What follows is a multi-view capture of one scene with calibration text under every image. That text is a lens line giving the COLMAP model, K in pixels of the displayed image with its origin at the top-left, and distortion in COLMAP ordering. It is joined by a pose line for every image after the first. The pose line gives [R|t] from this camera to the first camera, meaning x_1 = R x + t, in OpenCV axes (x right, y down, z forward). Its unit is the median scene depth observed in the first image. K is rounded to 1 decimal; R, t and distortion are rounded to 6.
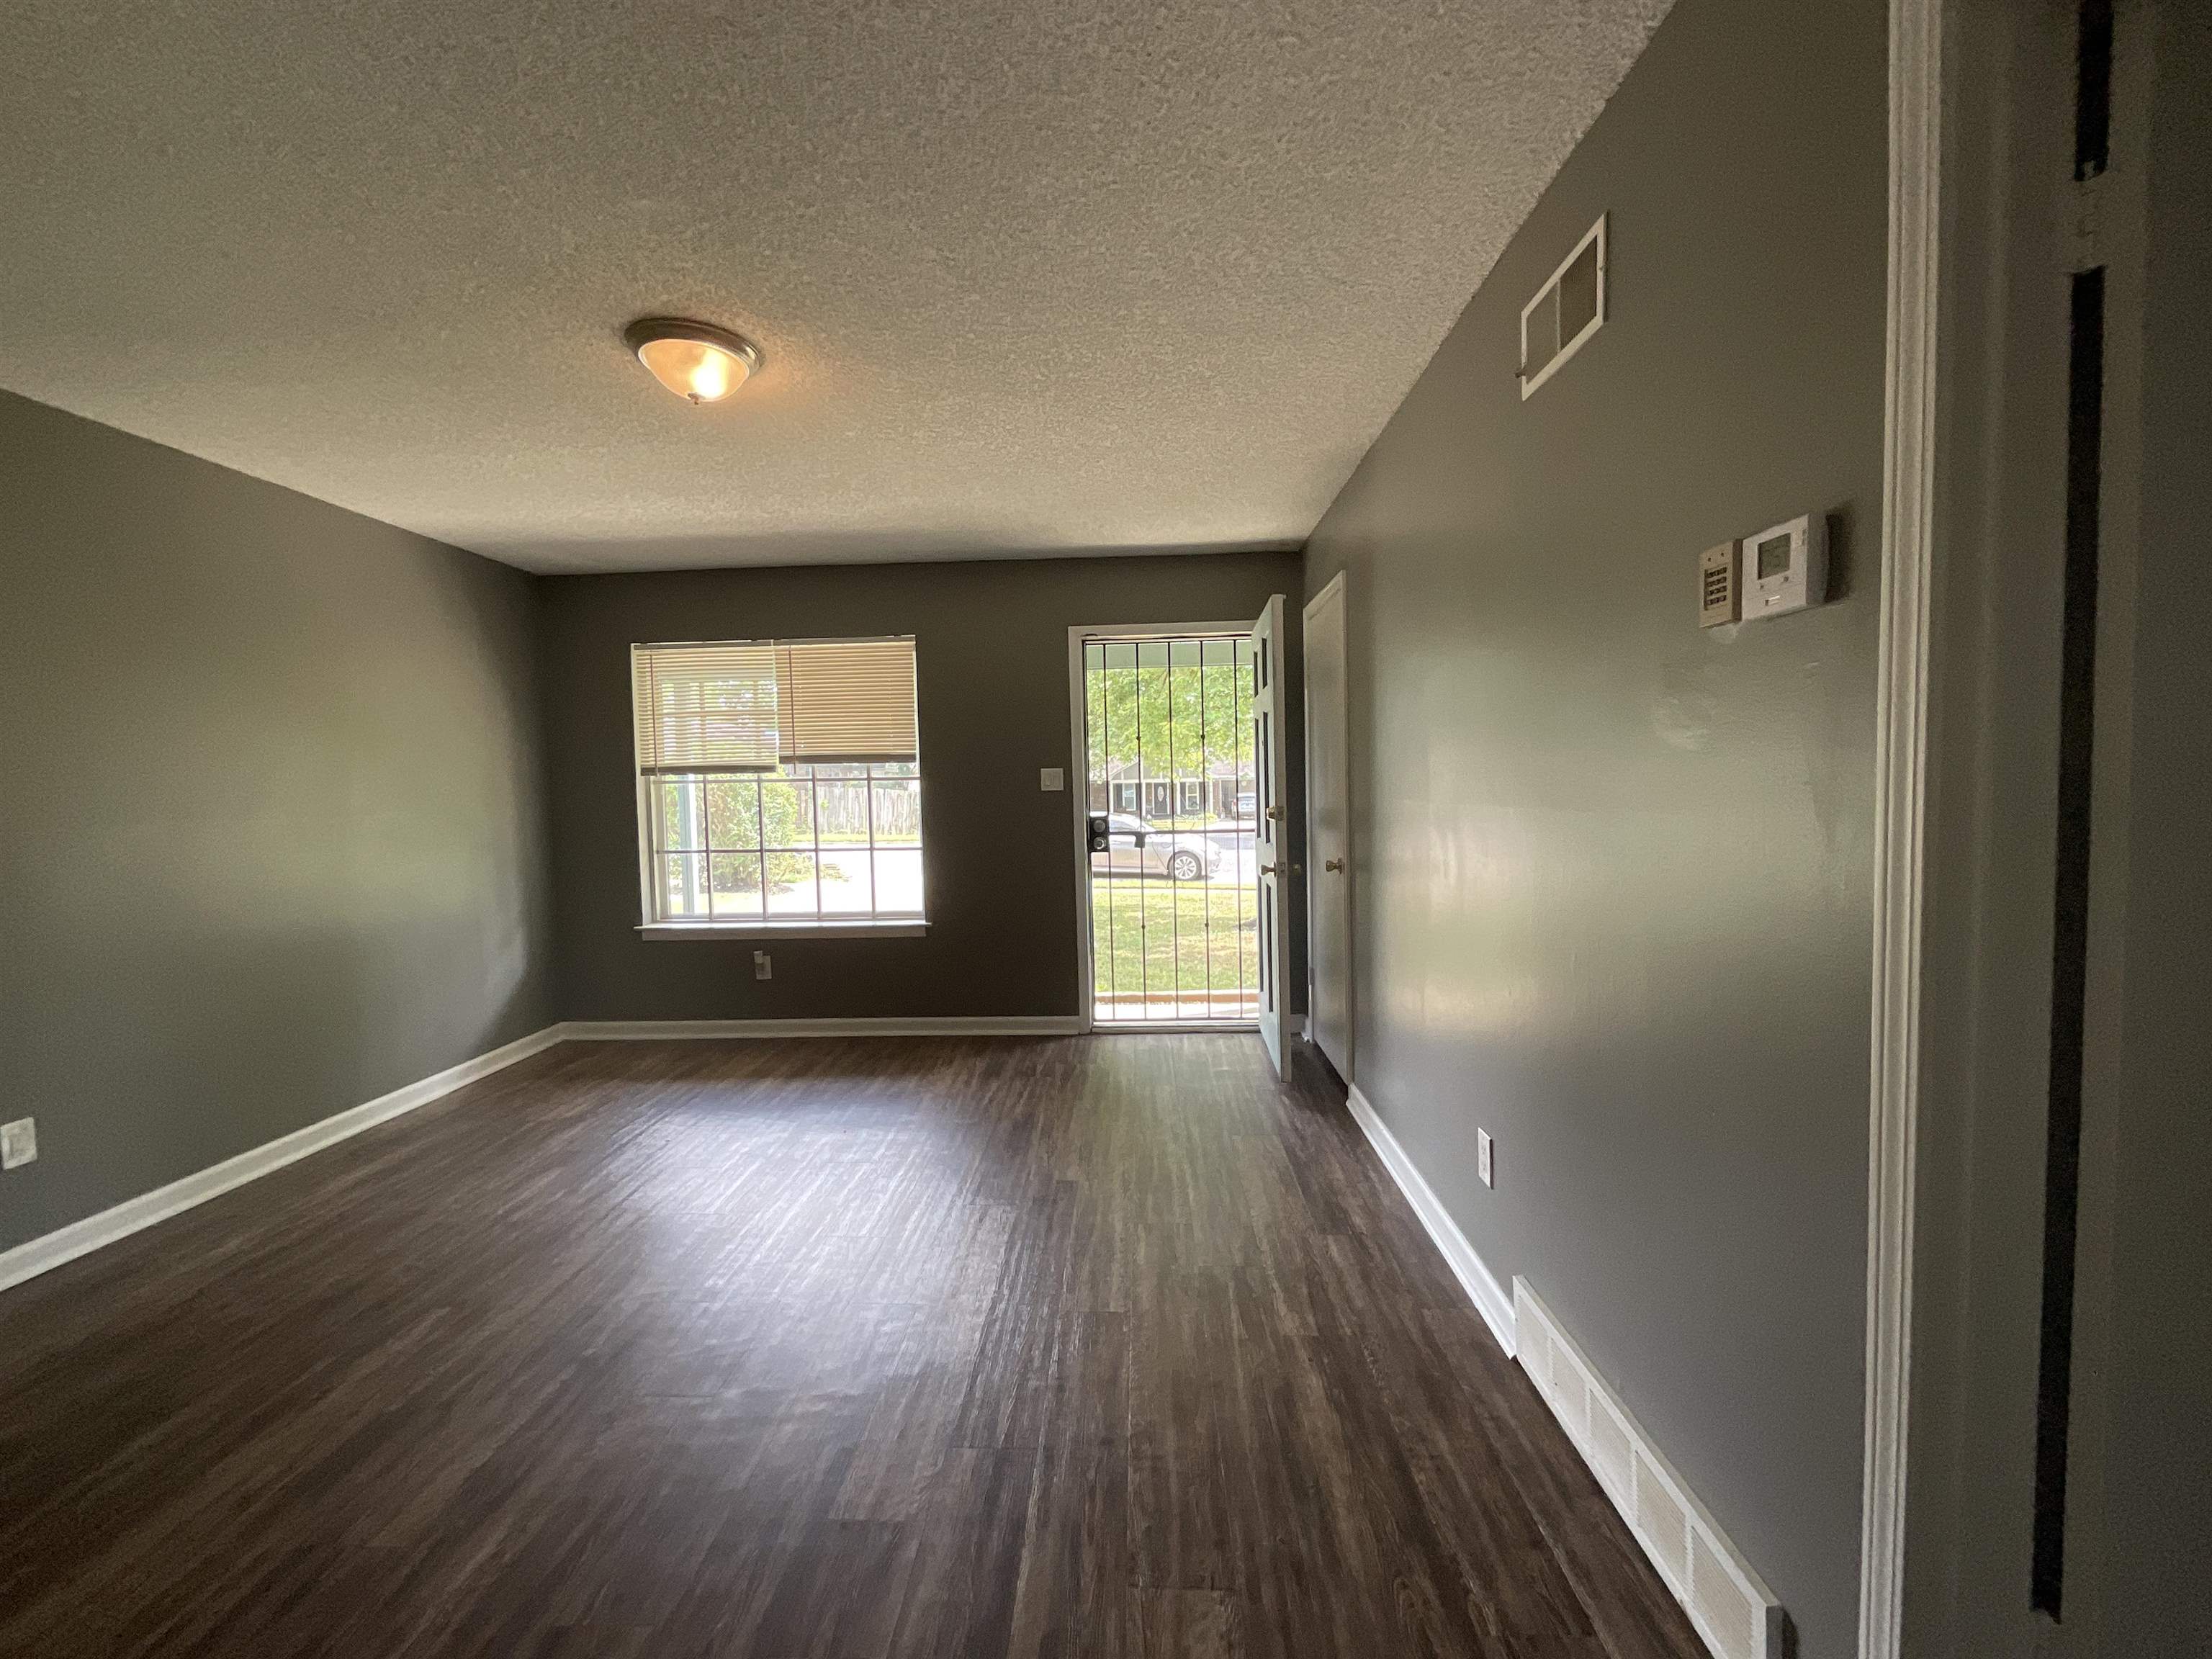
lens RADIAL K [[890.7, 0, 1106.0], [0, 890.7, 829.5], [0, 0, 1]] dist [-0.000006, 0.000012]
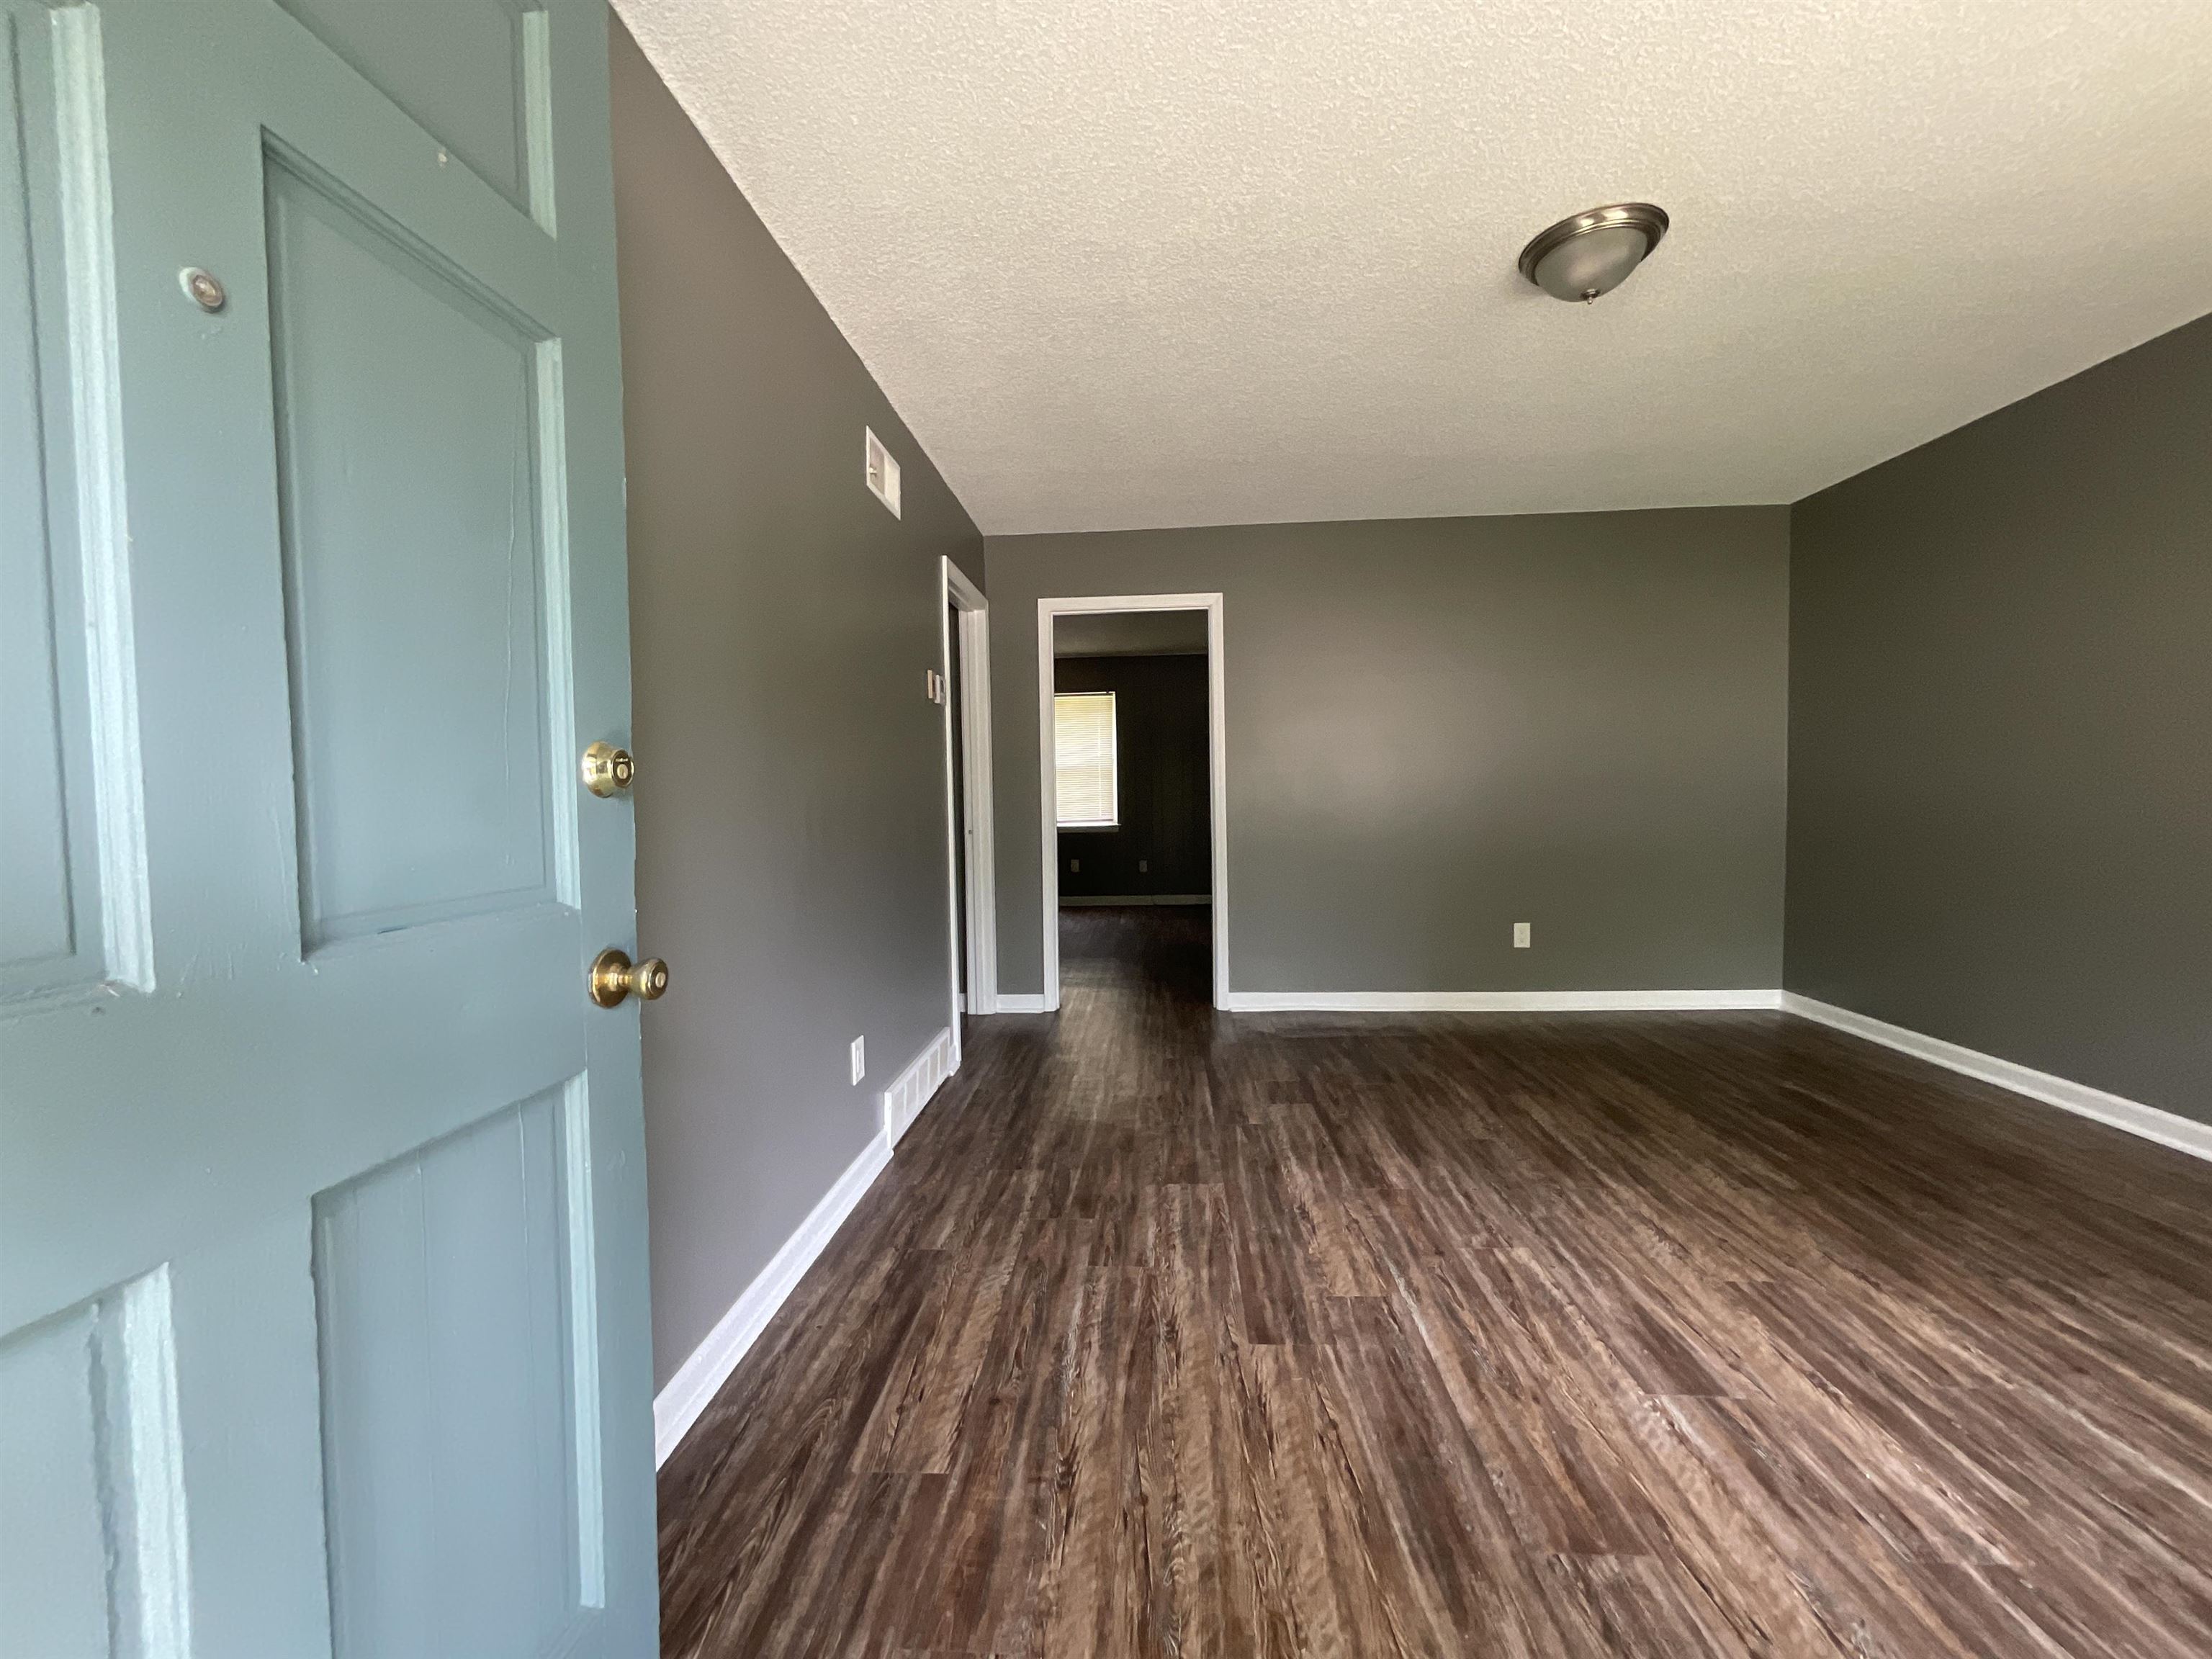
lens RADIAL K [[890.7, 0, 1106.0], [0, 890.7, 829.5], [0, 0, 1]] dist [-0.000006, 0.000012]
pose [[-0.998883, 0.037906, 0.028214, 0.044061], [0.040305, 0.995128, 0.089980, -0.026059], [-0.024666, 0.091017, -0.995544, 1.853072]]
